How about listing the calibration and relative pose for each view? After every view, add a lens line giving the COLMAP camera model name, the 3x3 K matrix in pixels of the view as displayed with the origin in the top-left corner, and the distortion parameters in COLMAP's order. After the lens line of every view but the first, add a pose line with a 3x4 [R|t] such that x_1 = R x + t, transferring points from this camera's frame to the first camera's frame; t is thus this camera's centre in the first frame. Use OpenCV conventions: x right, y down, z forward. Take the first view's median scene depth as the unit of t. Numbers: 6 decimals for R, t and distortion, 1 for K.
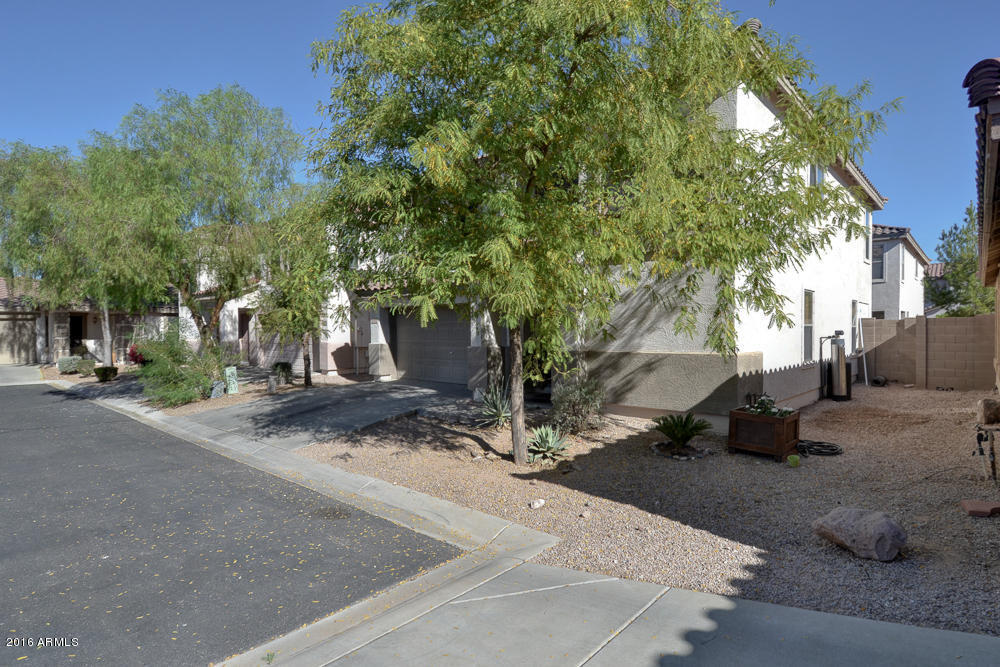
lens RADIAL K [[534.4, 0, 500.0], [0, 534.4, 333.5], [0, 0, 1]] dist [0.000562, -0.000527]
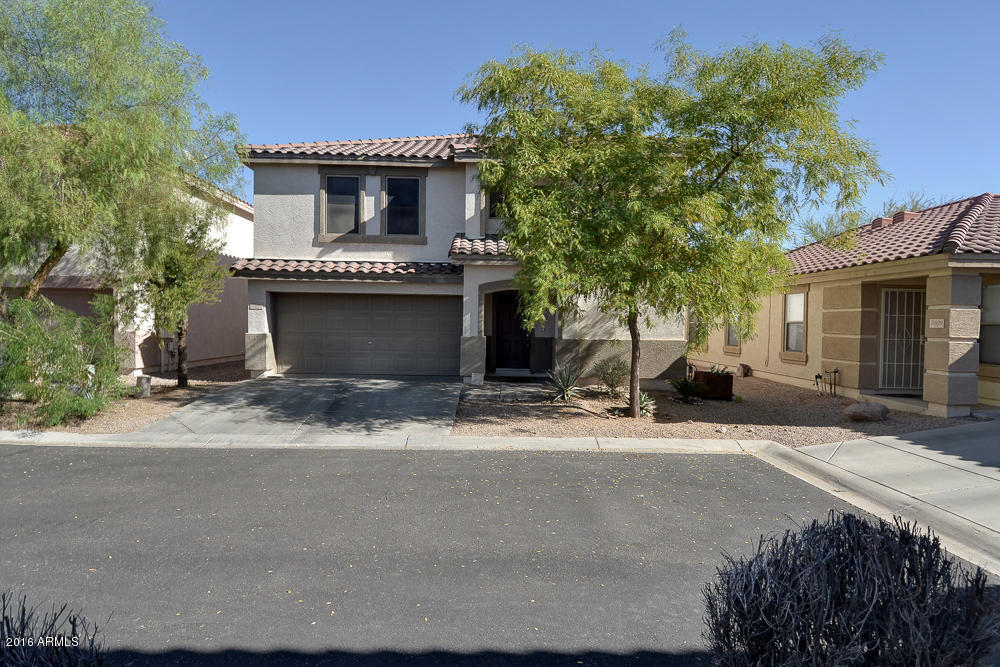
lens RADIAL K [[561.0, 0, 500.0], [0, 561.0, 333.5], [0, 0, 1]] dist [-0.000390, -0.000207]
pose [[0.722003, 0.006994, 0.691855, -0.810040], [-0.015543, 0.999861, 0.006113, 0.010612], [-0.691715, -0.015167, 0.722011, 0.113879]]
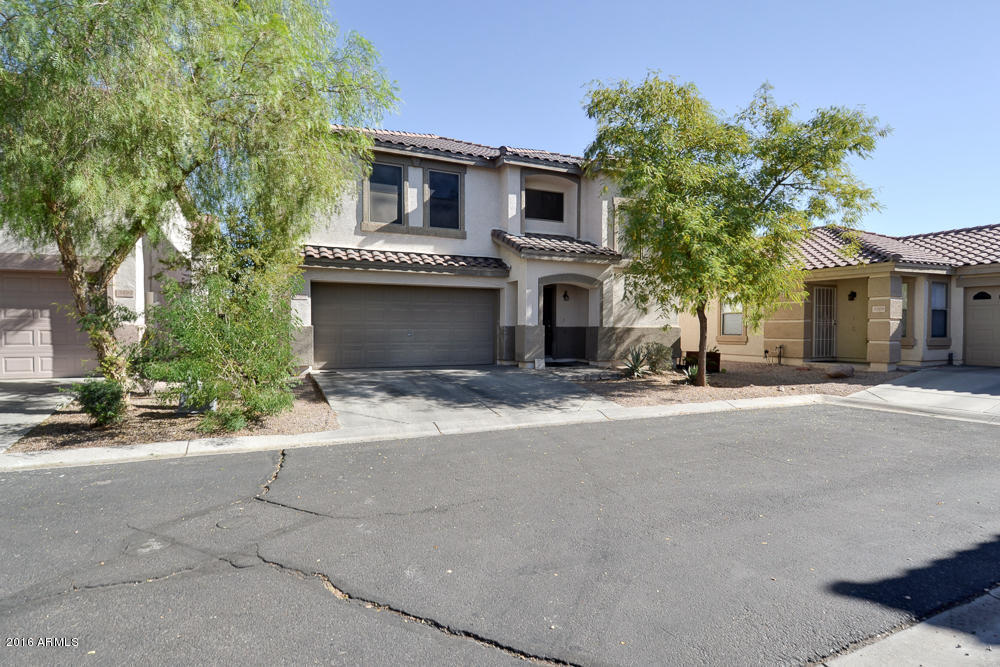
lens RADIAL K [[534.4, 0, 500.0], [0, 534.4, 333.5], [0, 0, 1]] dist [0.000562, -0.000527]
pose [[0.388407, -0.002711, 0.921484, -1.191472], [0.001809, 0.999996, 0.002180, 0.040698], [-0.921486, 0.000821, 0.388411, 0.597978]]
